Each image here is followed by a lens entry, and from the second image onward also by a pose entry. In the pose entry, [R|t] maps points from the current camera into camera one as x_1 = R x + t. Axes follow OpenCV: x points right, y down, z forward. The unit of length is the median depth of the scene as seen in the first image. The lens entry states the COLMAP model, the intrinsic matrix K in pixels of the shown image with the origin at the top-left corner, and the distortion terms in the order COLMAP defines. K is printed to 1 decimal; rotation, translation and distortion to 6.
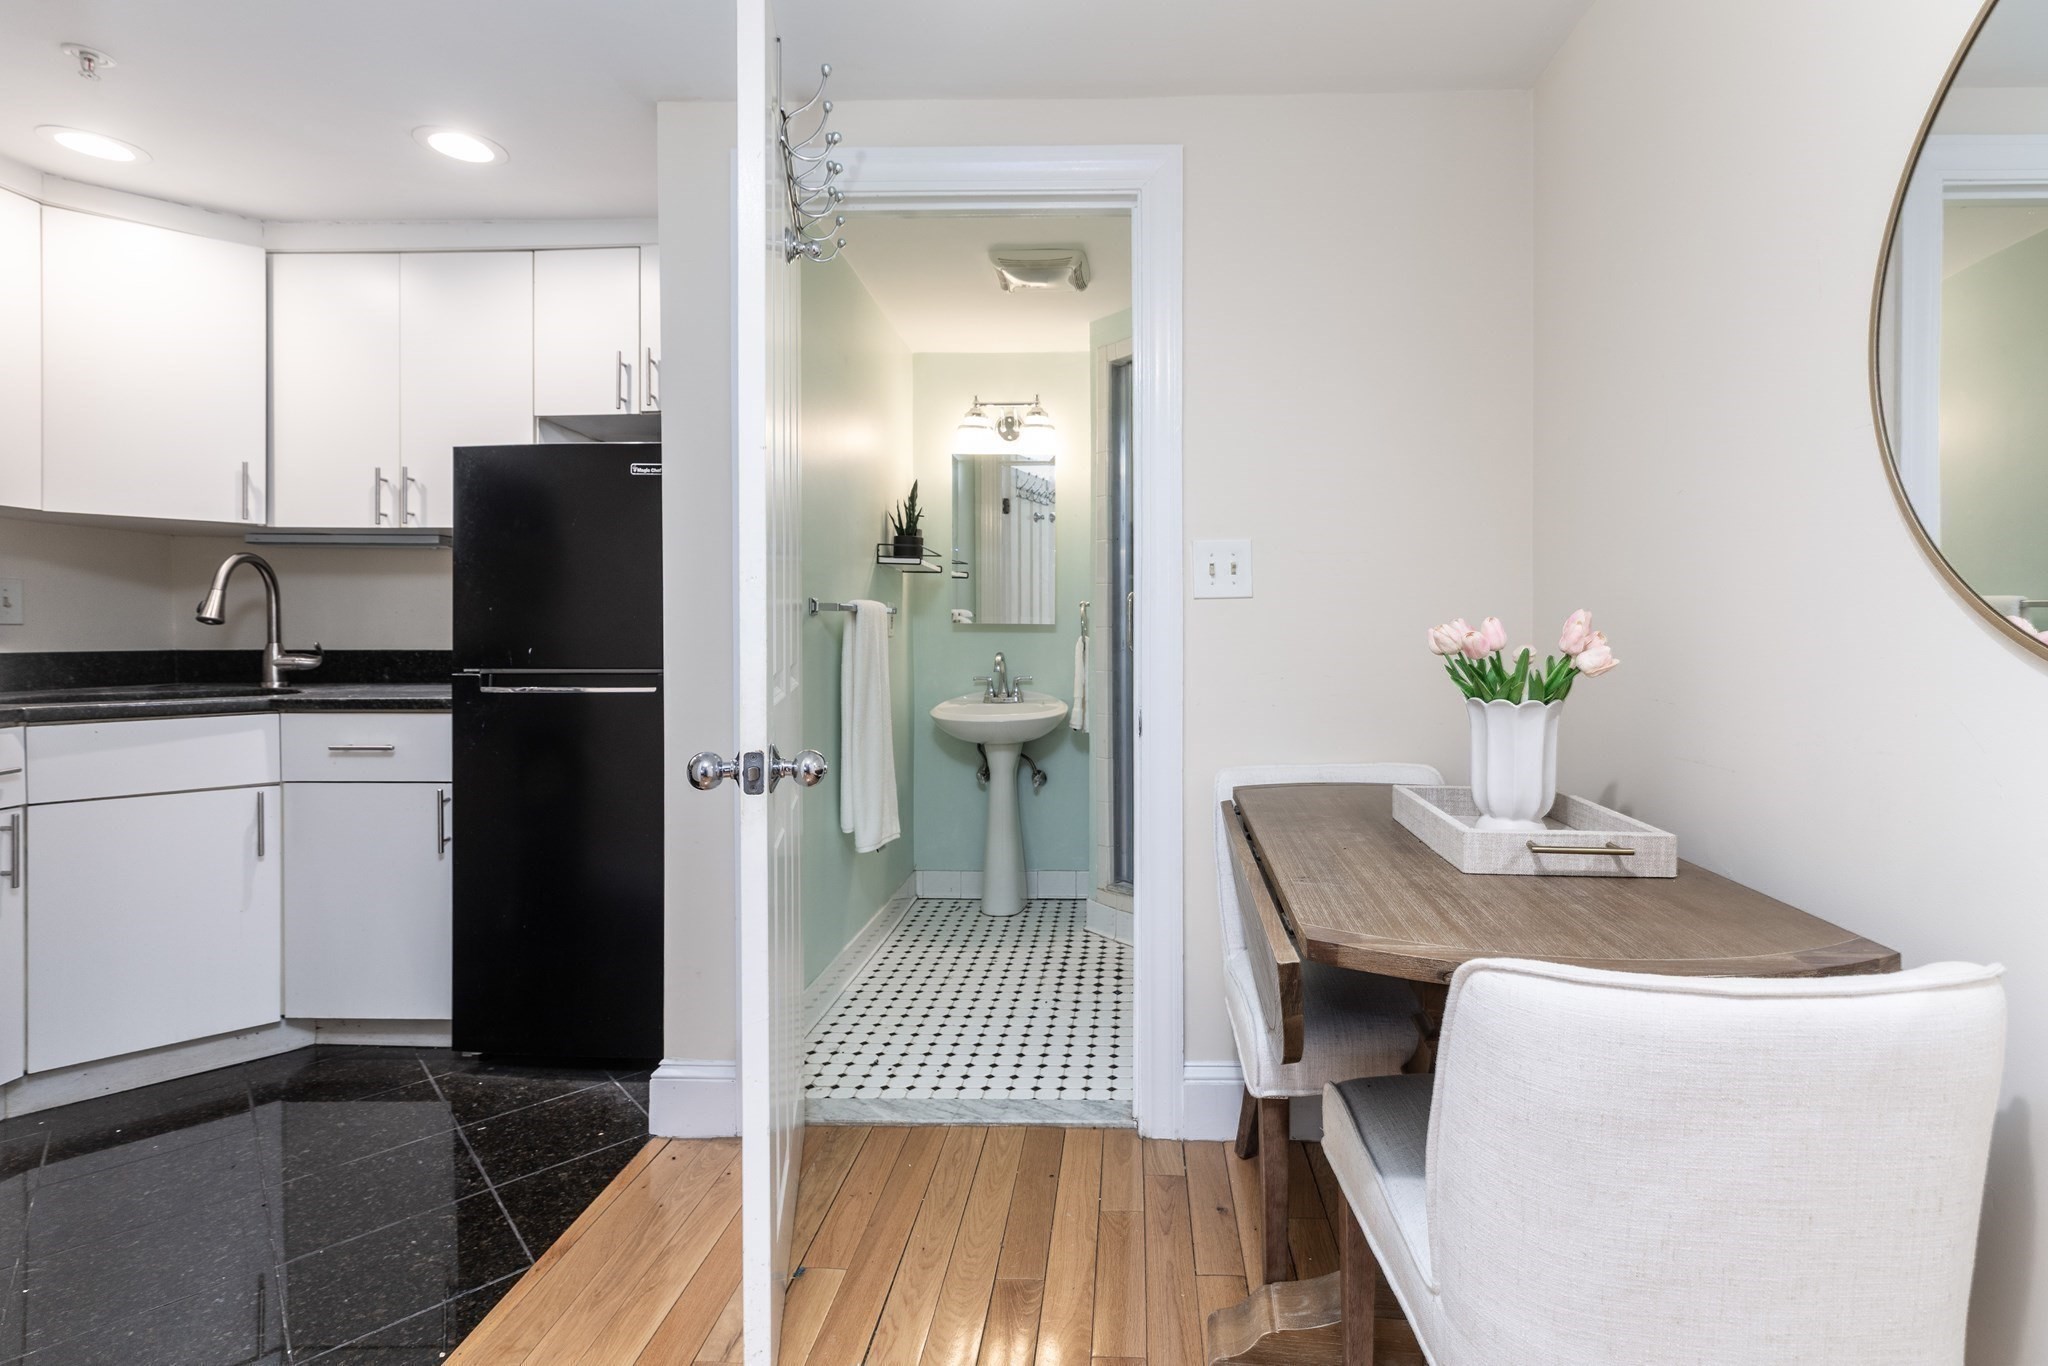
lens RADIAL K [[941.7, 0, 1048.0], [0, 941.7, 631.8], [0, 0, 1]] dist [0.007898, -0.000450]
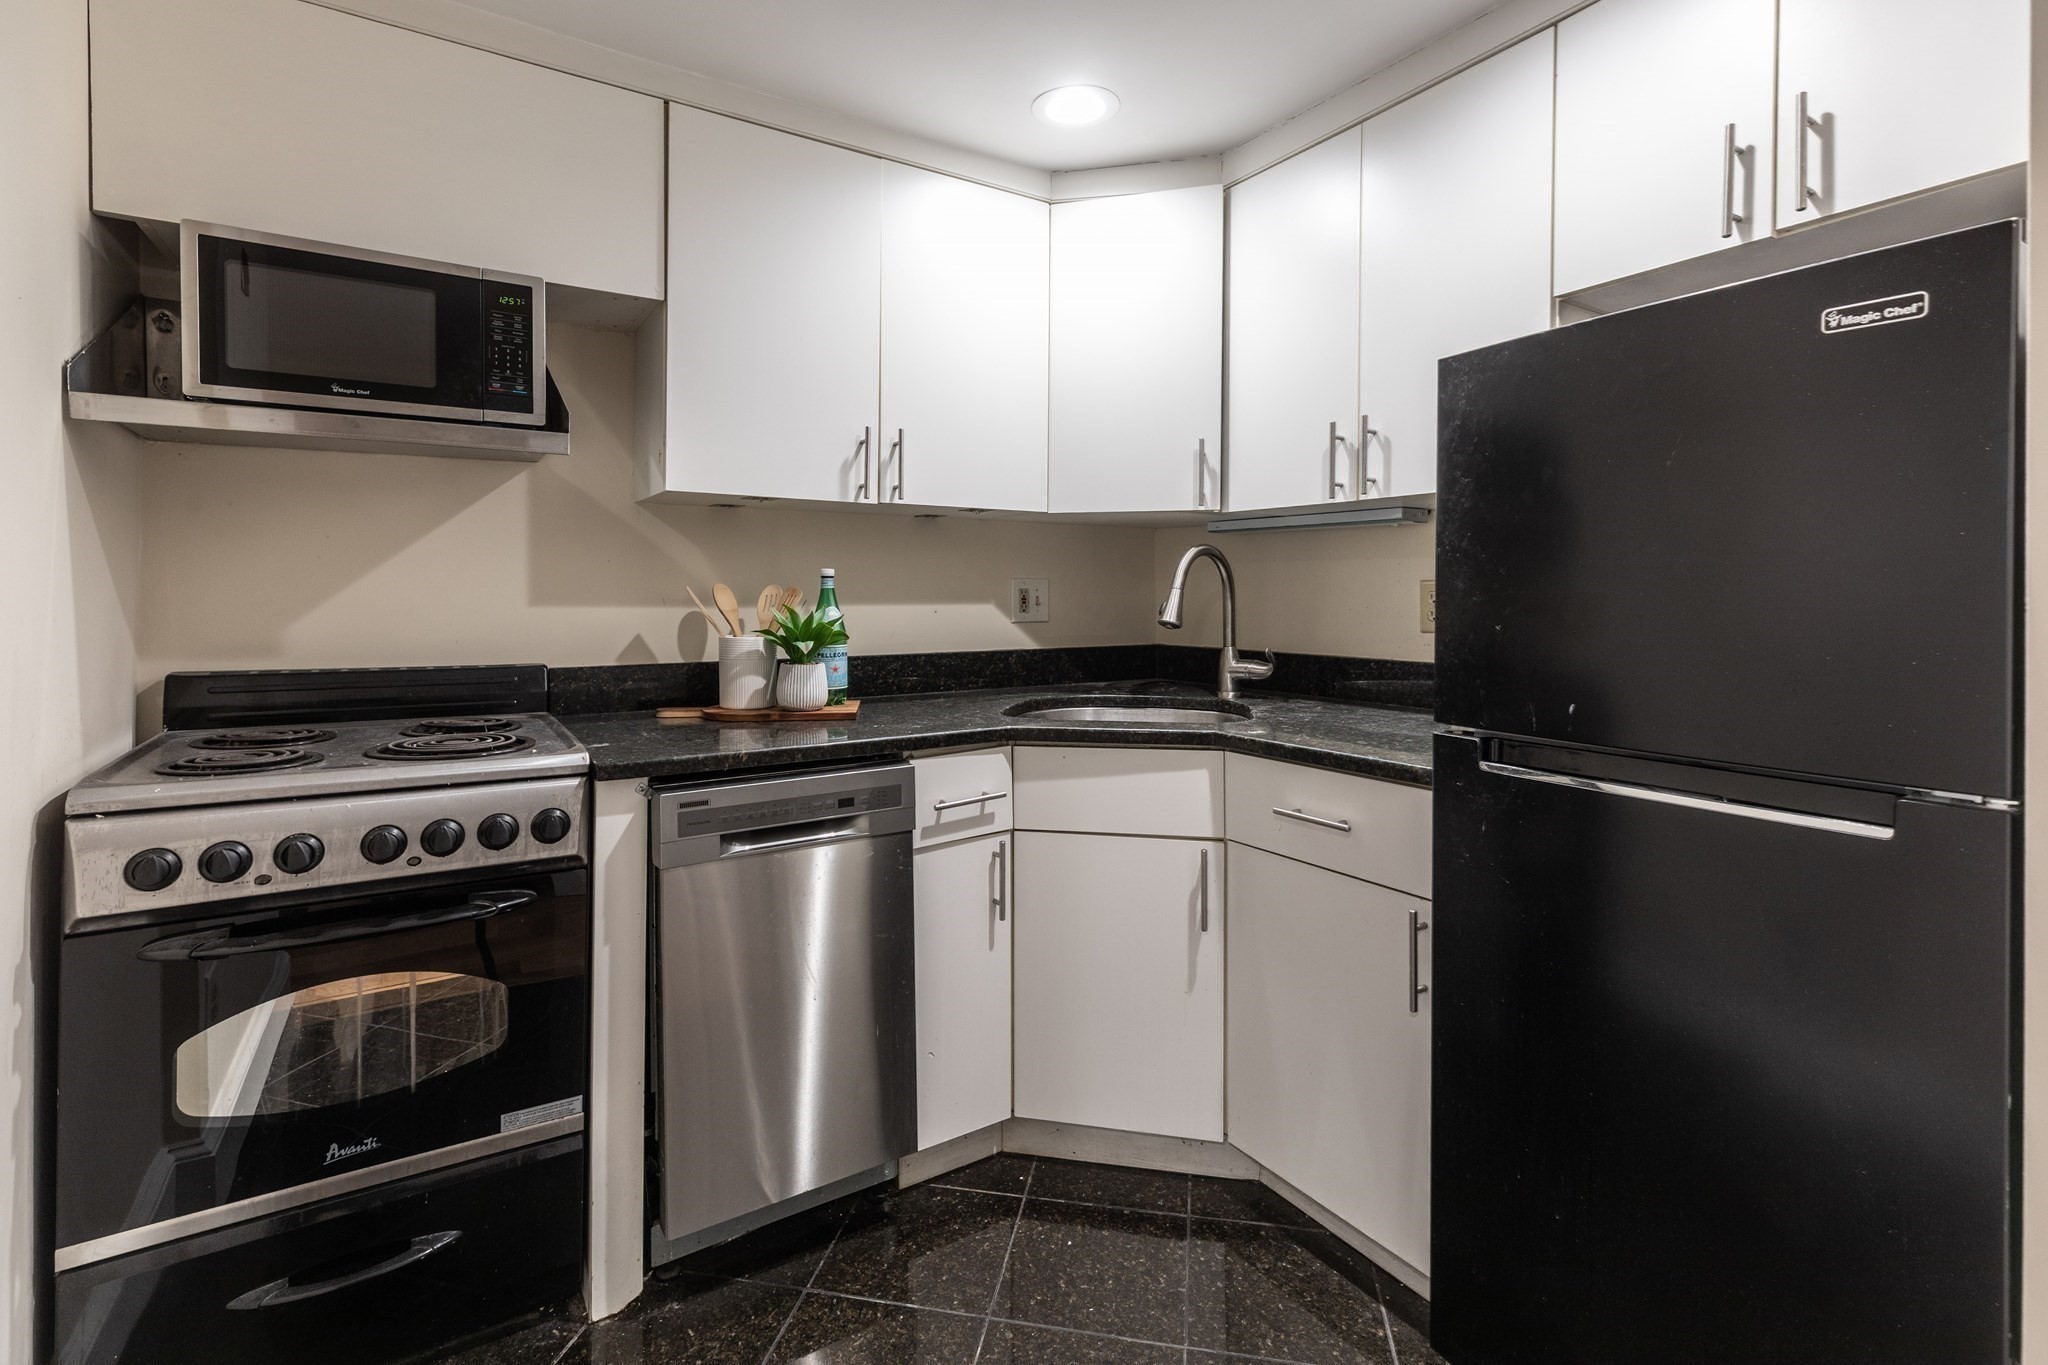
lens RADIAL K [[941.7, 0, 1048.0], [0, 941.7, 631.3], [0, 0, 1]] dist [0.007898, -0.000450]
pose [[0.618407, 0.028323, -0.785348, -0.286882], [0.004065, 0.999222, 0.039236, -0.043157], [0.785848, -0.027456, 0.617810, 0.397688]]
